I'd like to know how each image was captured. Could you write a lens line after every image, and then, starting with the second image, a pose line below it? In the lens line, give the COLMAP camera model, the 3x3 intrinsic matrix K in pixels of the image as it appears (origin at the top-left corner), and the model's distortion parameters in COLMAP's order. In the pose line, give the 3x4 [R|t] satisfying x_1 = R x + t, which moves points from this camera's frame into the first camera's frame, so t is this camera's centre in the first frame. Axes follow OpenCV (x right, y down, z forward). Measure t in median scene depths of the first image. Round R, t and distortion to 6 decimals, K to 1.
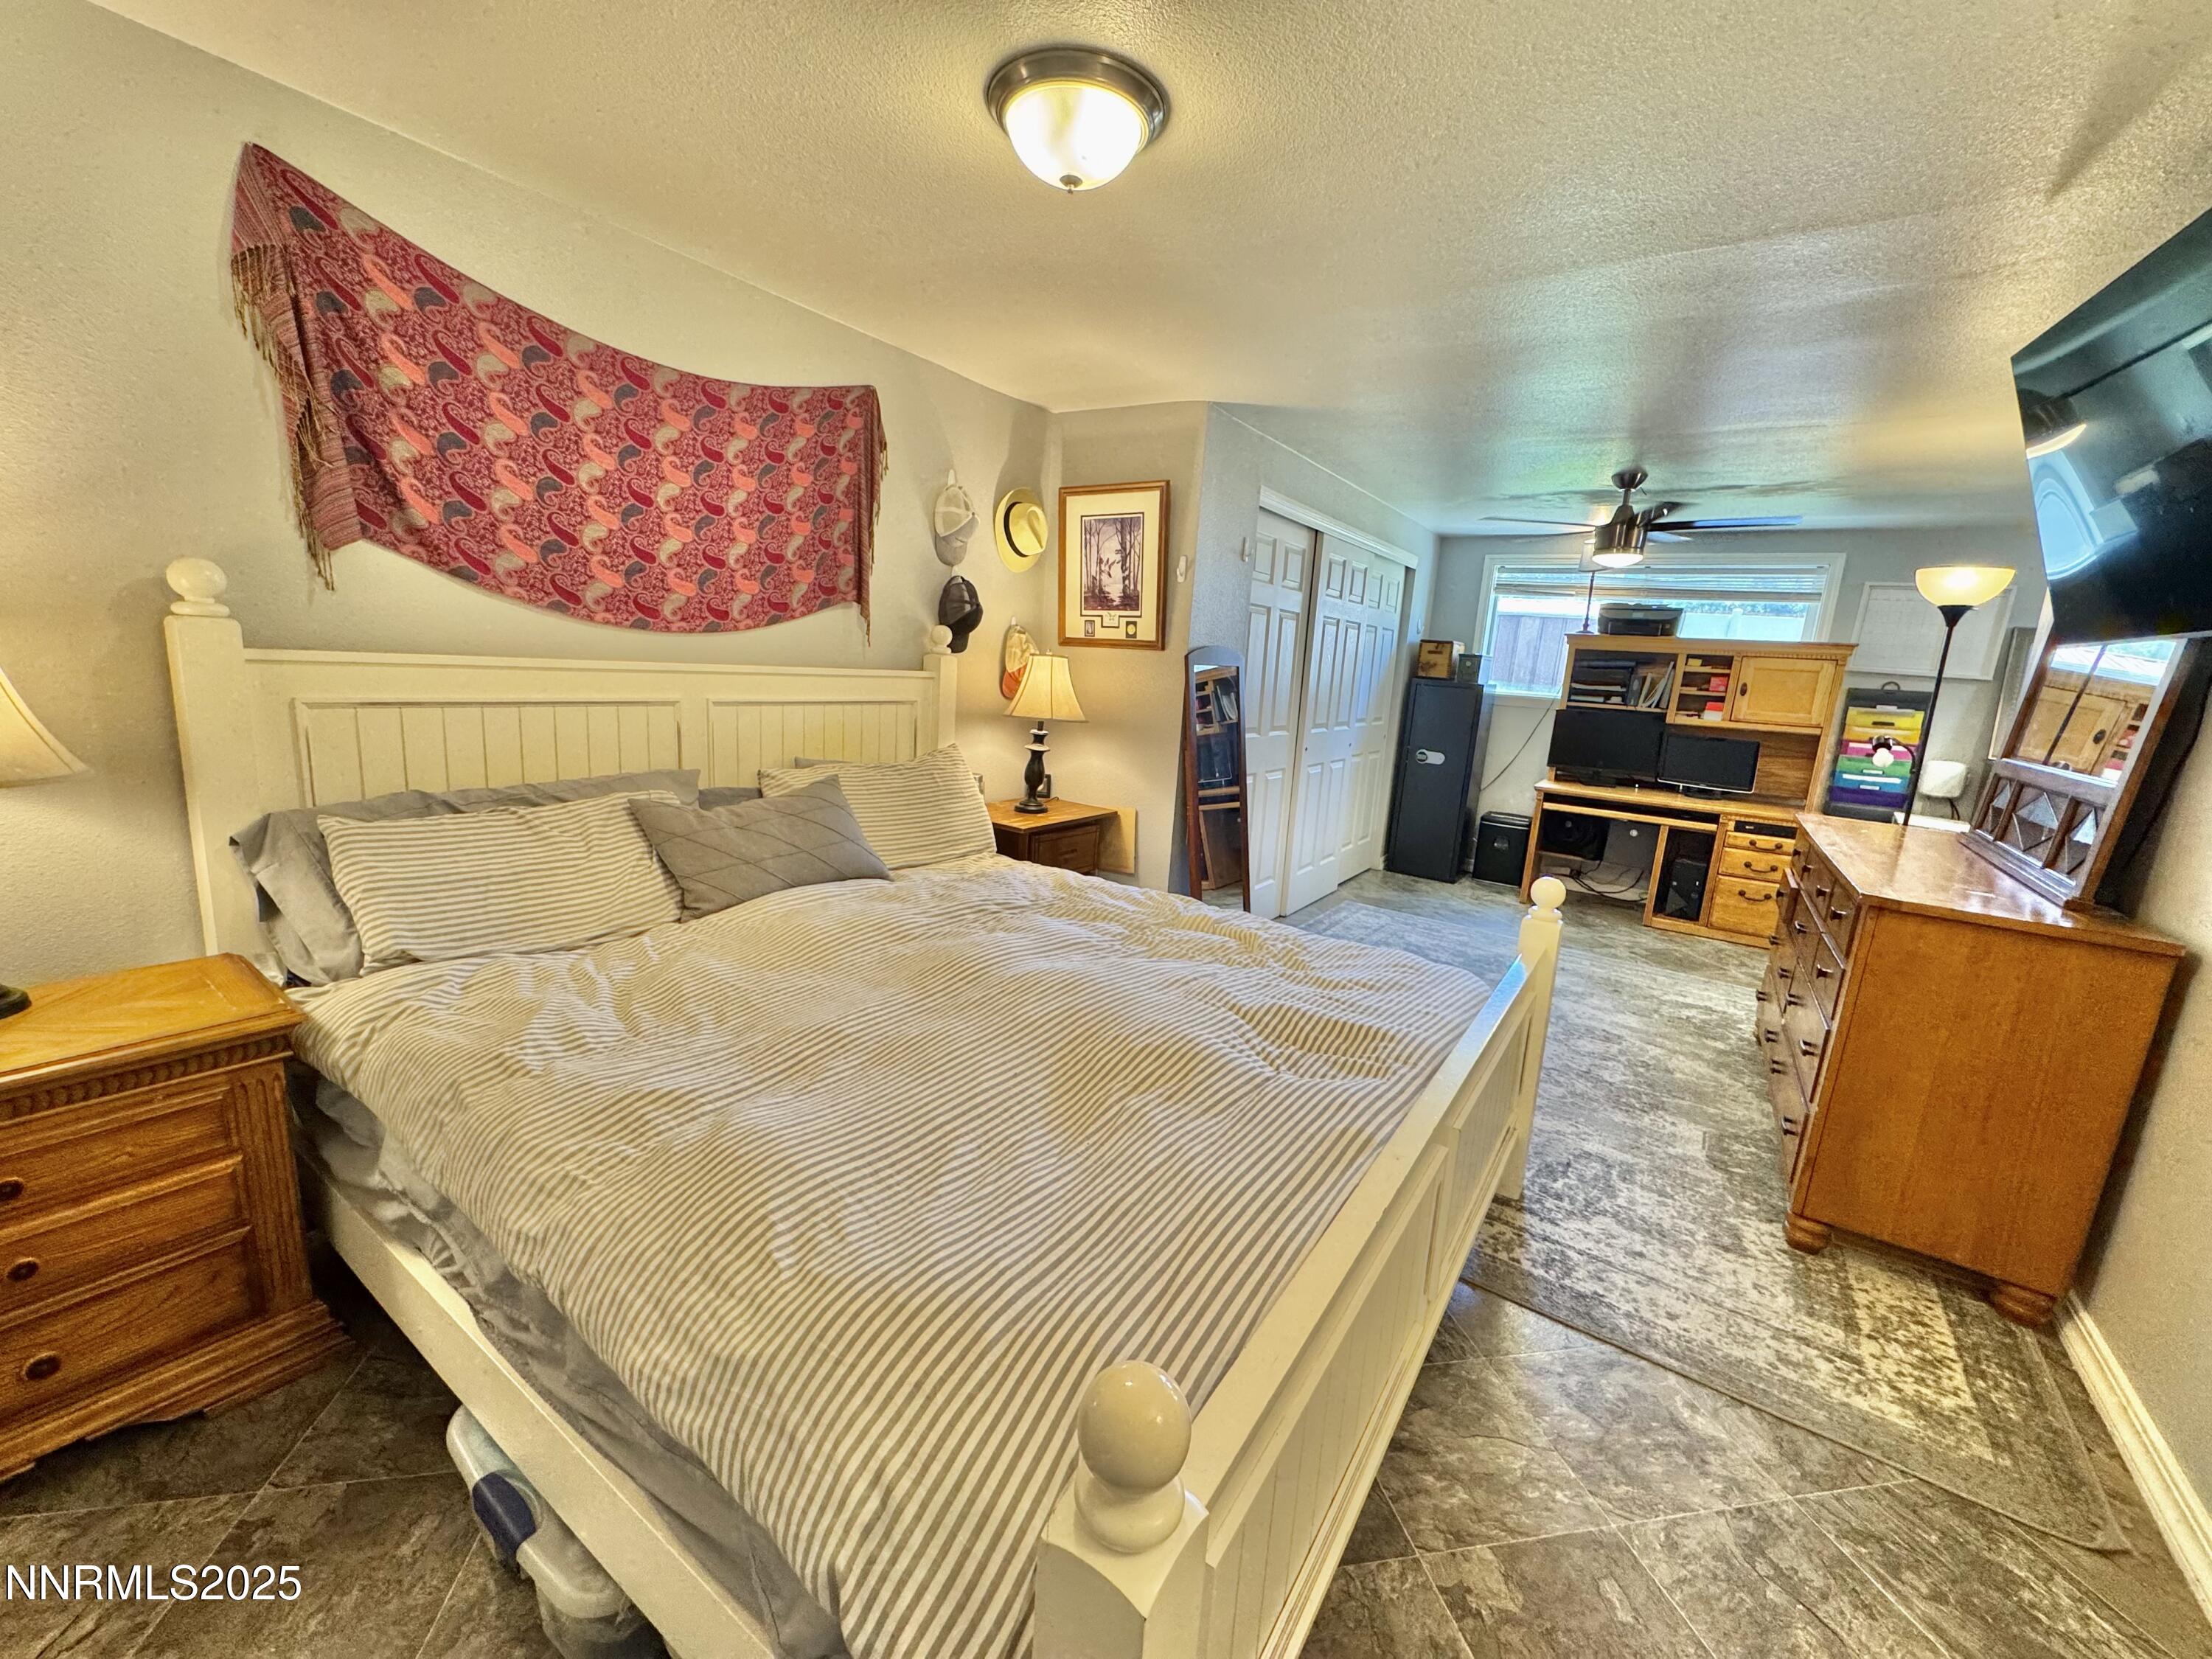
lens RADIAL K [[881.9, 0, 1119.5], [0, 881.9, 831.6], [0, 0, 1]] dist [-0.000822, 0.000055]
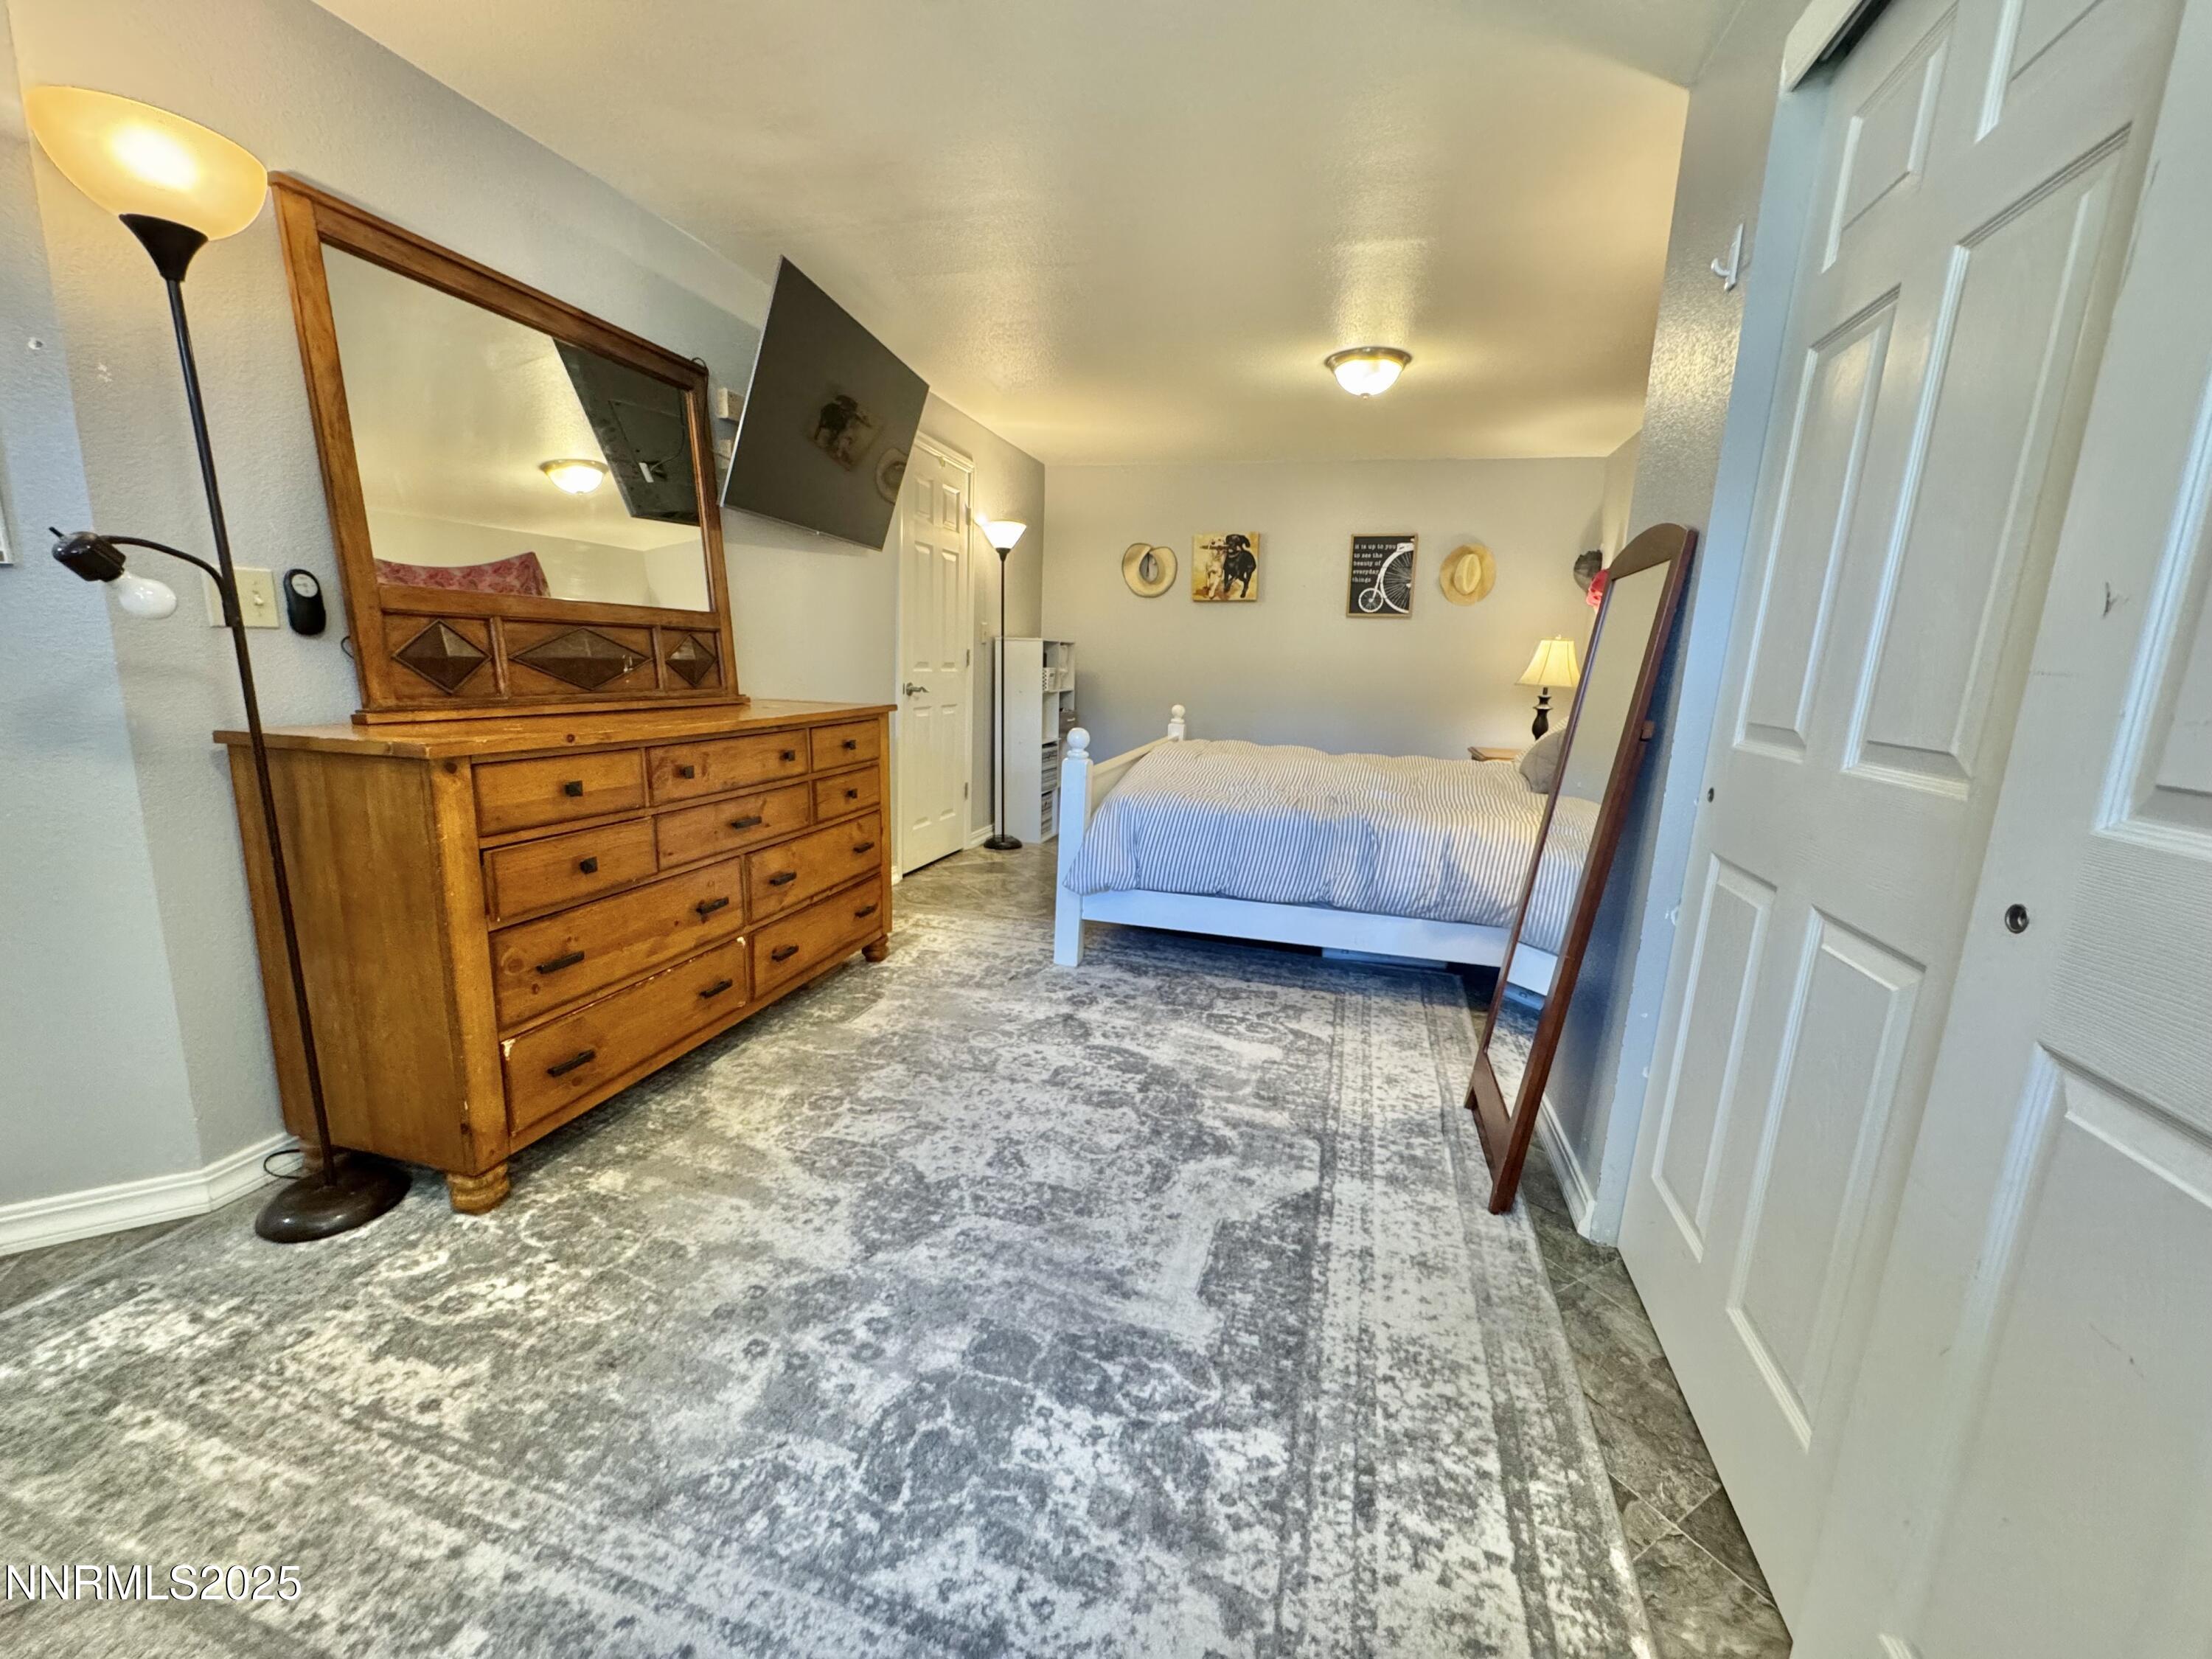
lens RADIAL K [[881.9, 0, 1108.1], [0, 881.9, 835.2], [0, 0, 1]] dist [-0.000822, 0.000055]
pose [[-0.942286, -0.044286, -0.331867, 0.686894], [-0.167511, 0.920593, 0.352773, -0.229458], [0.289891, 0.388004, -0.874880, 1.754140]]
